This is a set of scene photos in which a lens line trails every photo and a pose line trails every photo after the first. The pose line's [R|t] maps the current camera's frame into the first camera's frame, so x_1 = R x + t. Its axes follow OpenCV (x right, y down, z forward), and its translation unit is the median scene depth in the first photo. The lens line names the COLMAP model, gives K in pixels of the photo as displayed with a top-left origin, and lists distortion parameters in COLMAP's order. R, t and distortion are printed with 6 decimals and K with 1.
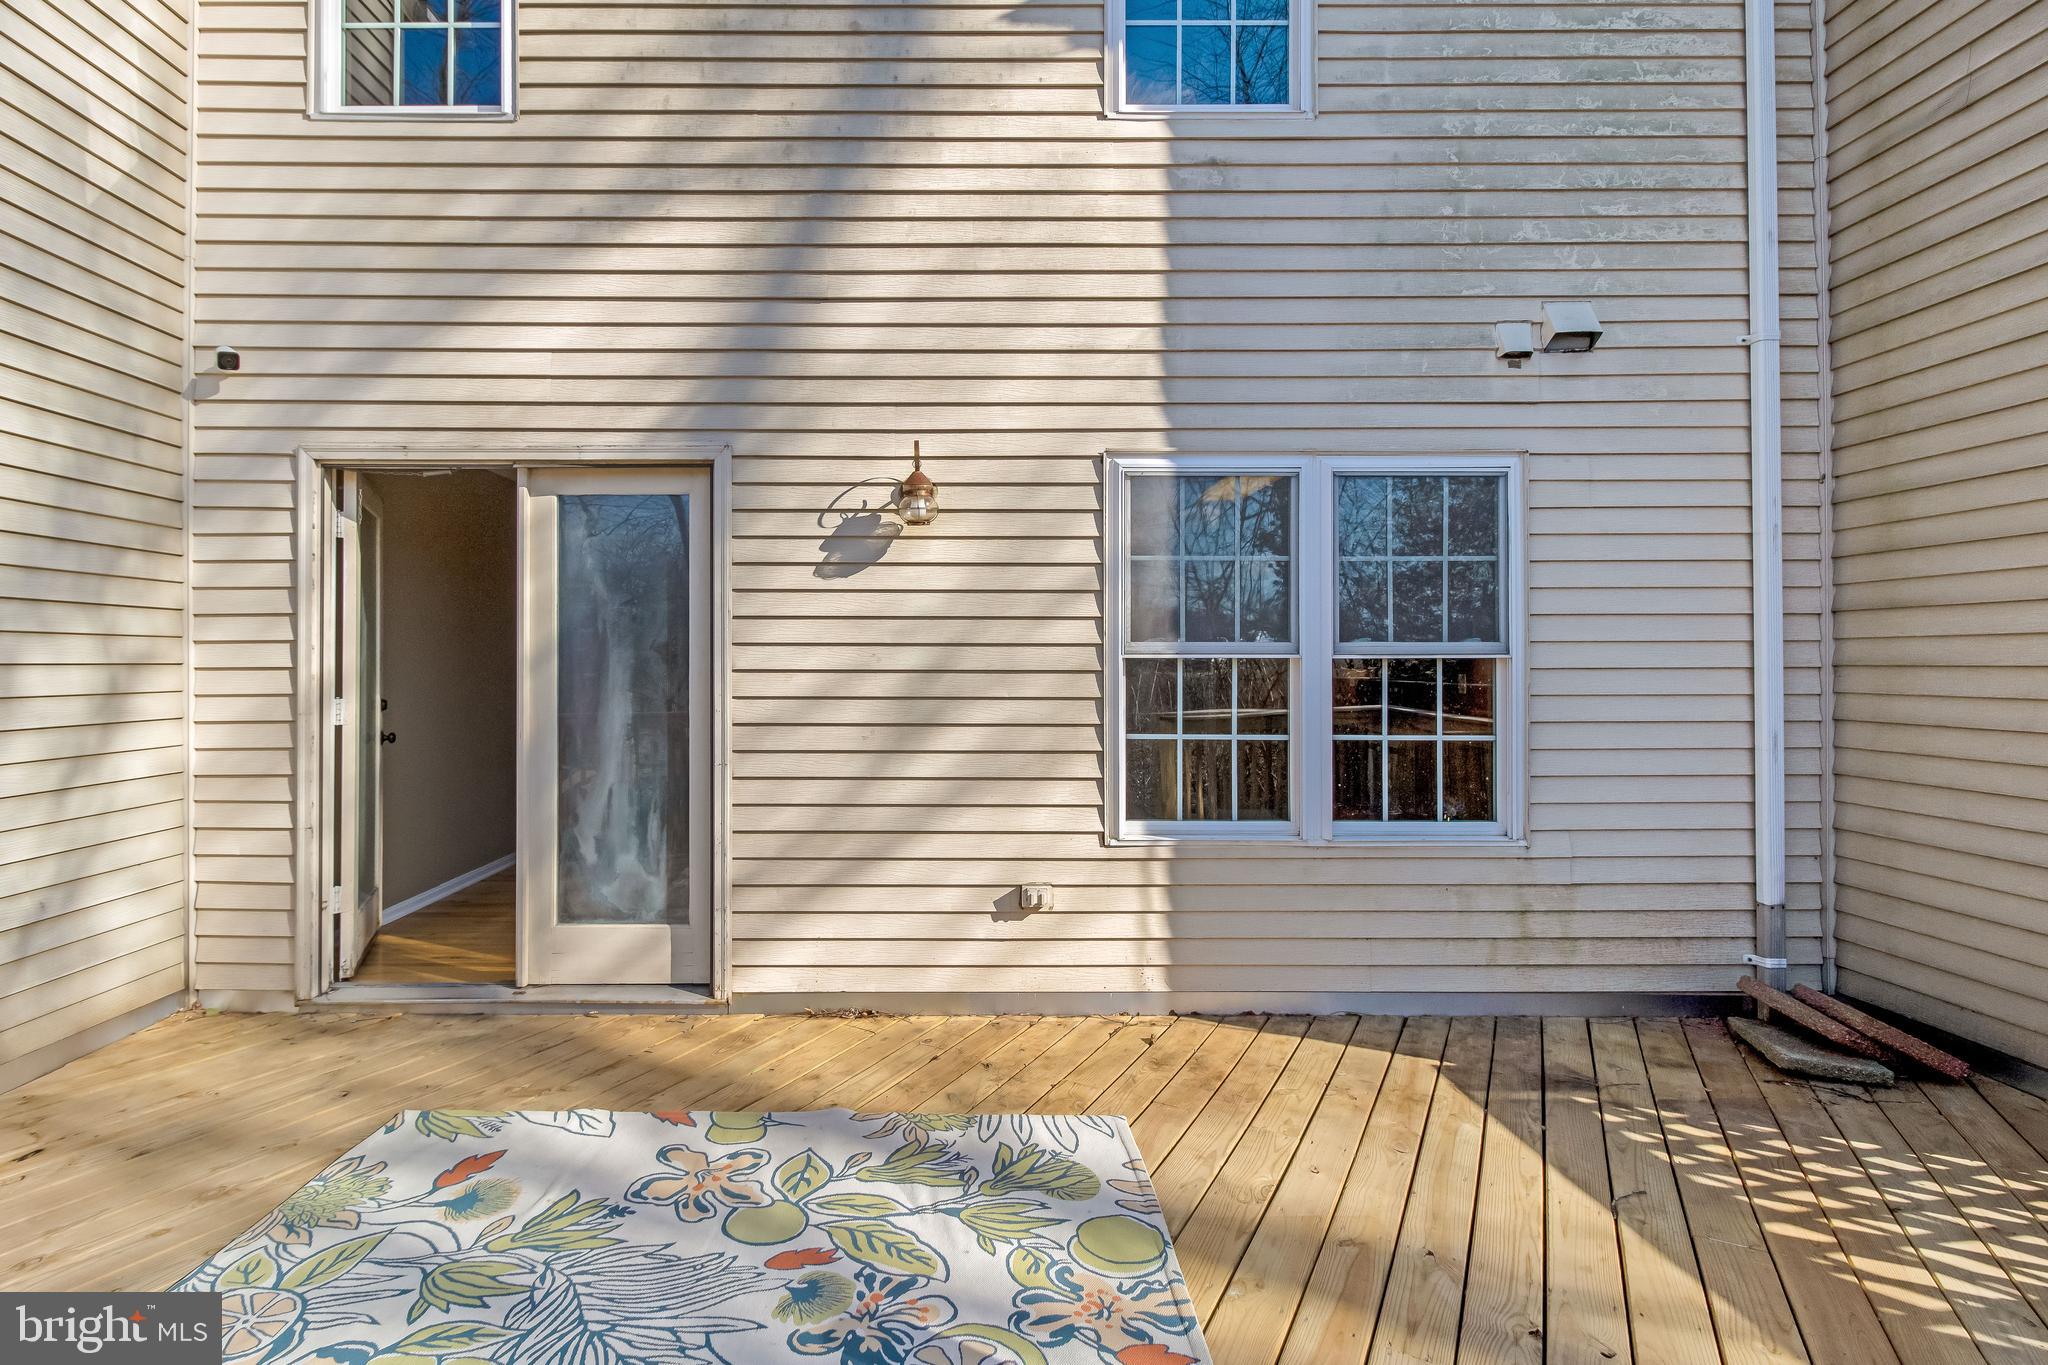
lens RADIAL K [[996.6, 0, 970.7], [0, 996.6, 655.7], [0, 0, 1]] dist [0.003635, -0.003184]
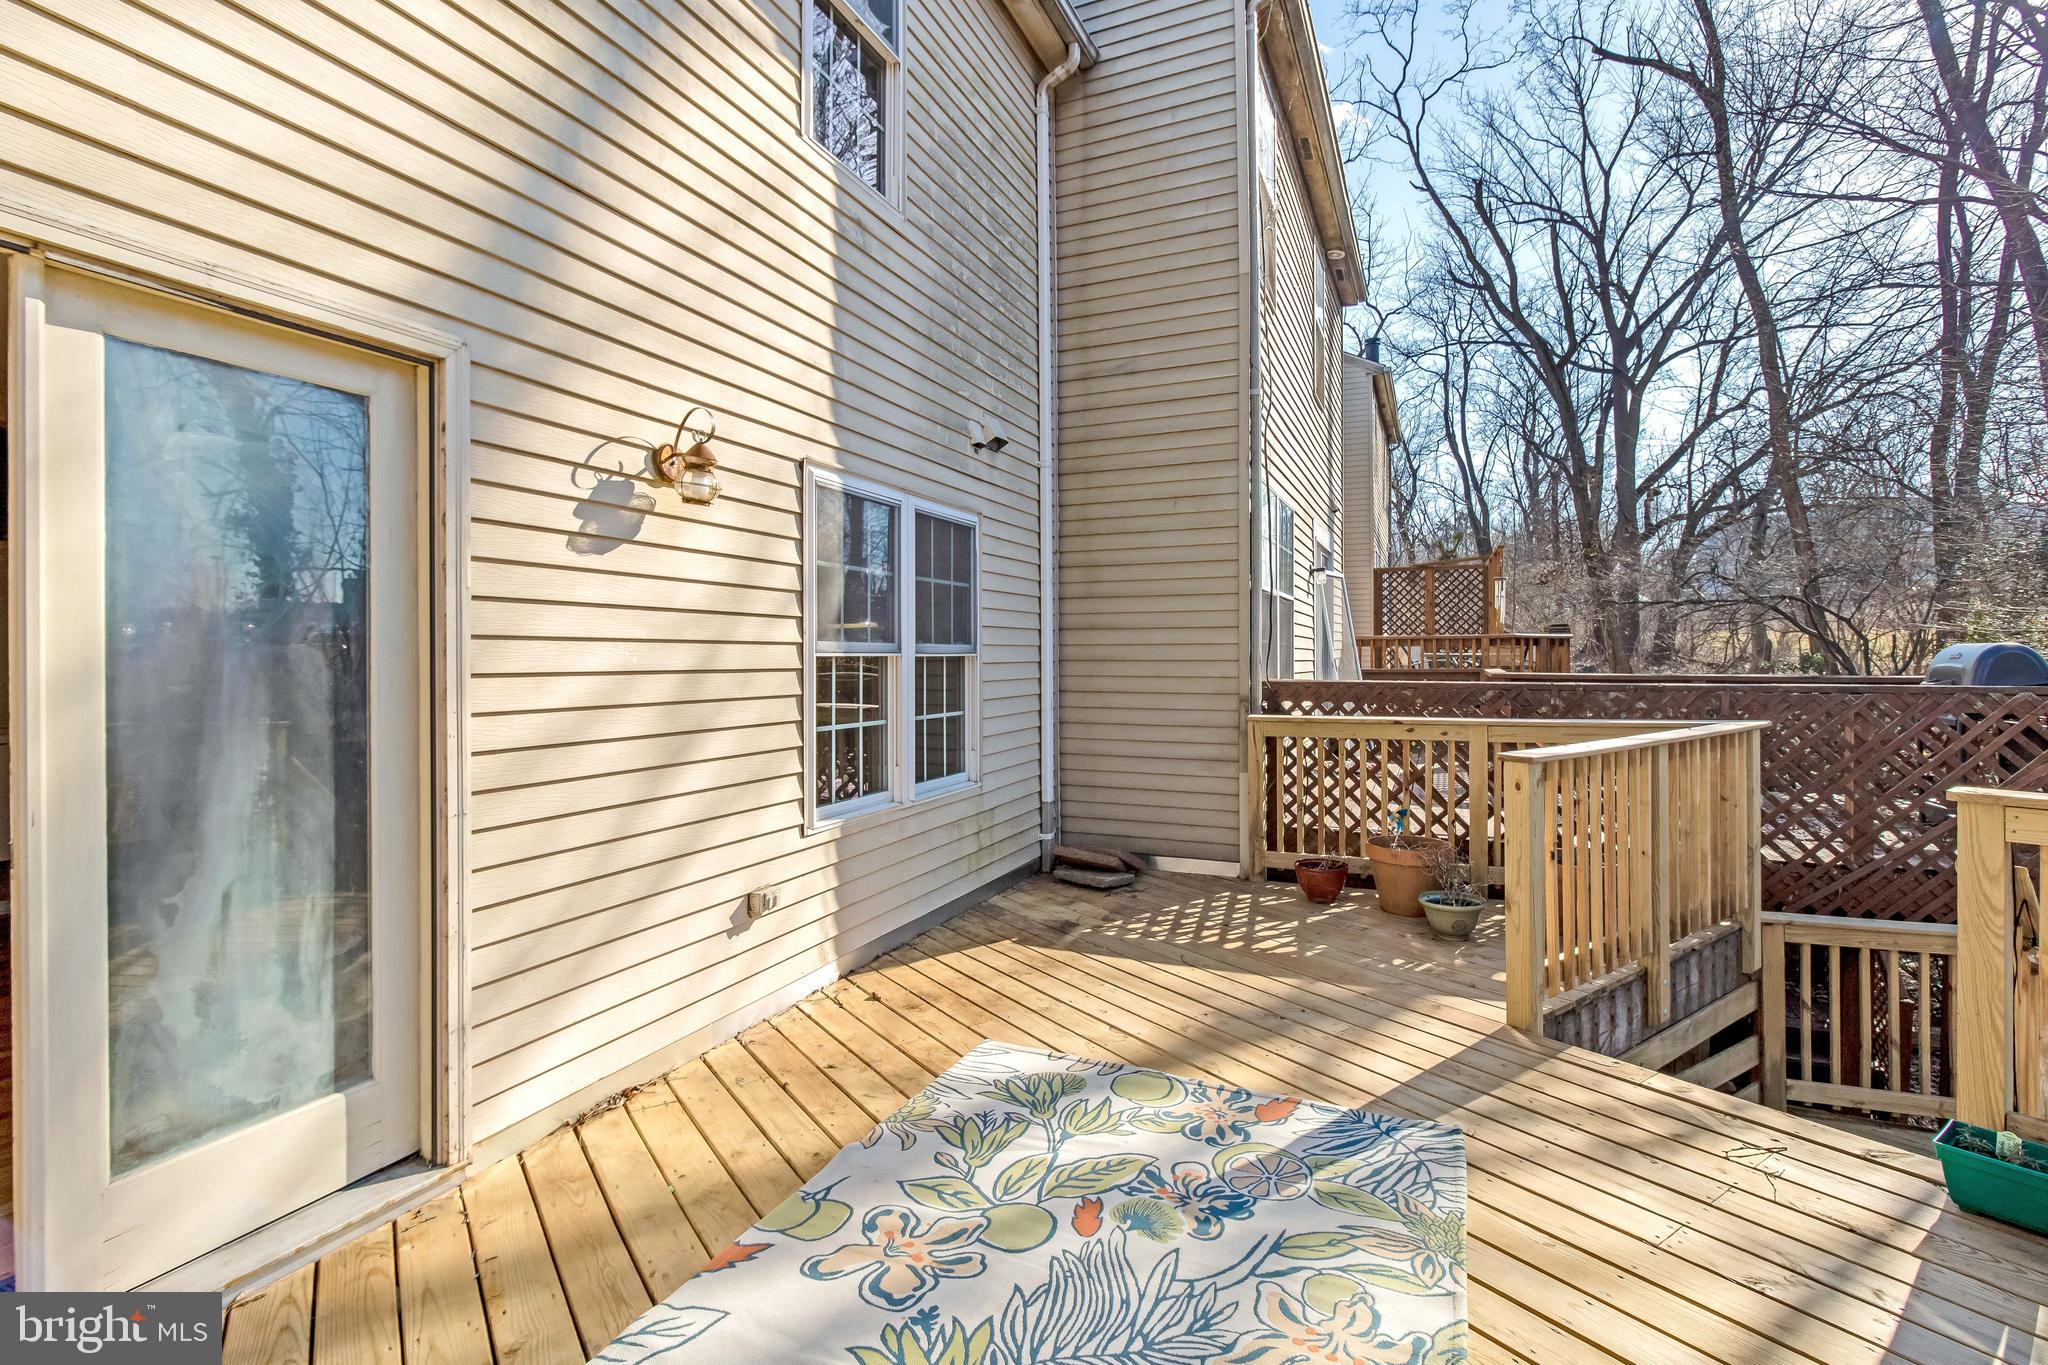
lens RADIAL K [[945.2, 0, 1026.8], [0, 945.2, 653.6], [0, 0, 1]] dist [0.000602, -0.000763]
pose [[0.405775, 0.001805, 0.913971, -0.676394], [-0.004386, 0.999990, -0.000027, -0.001498], [-0.913962, -0.003997, 0.405779, 0.388498]]
